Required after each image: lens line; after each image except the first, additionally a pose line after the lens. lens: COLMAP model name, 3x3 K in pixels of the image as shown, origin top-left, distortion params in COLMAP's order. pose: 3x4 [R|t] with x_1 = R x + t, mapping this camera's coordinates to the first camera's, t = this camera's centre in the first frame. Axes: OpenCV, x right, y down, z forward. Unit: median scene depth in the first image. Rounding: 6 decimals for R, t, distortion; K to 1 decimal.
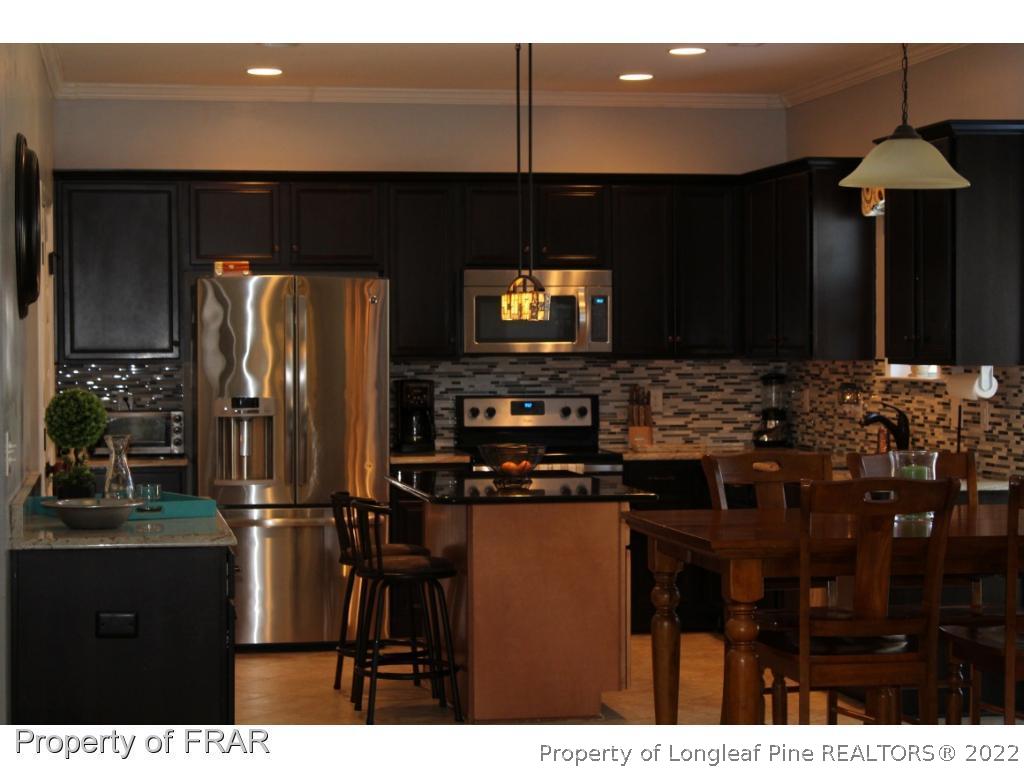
lens RADIAL K [[2229.4, 0, 502.2], [0, 2229.4, 392.2], [0, 0, 1]] dist [0.139089, 0.000000]
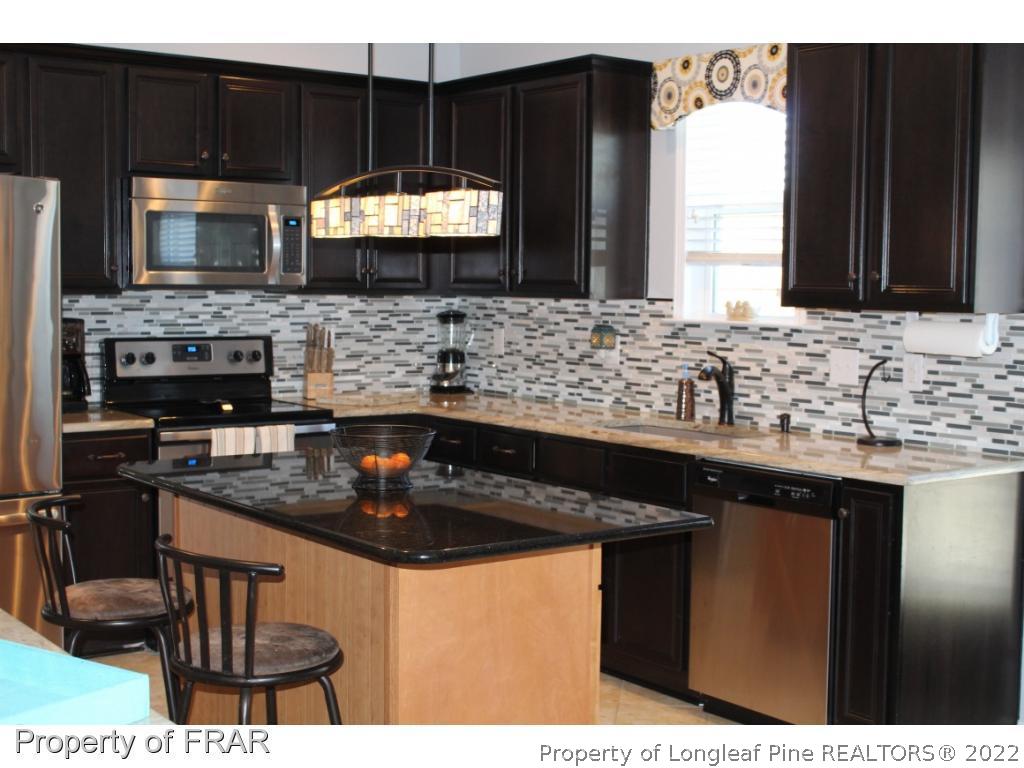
lens RADIAL K [[1412.5, 0, 512.1], [0, 1412.5, 389.0], [0, 0, 1]] dist [-0.048072, 0.000000]
pose [[0.896621, -0.019444, 0.442371, -0.118981], [-0.005444, 0.998476, 0.054922, -0.009065], [-0.442765, -0.051653, 0.895149, 0.515233]]
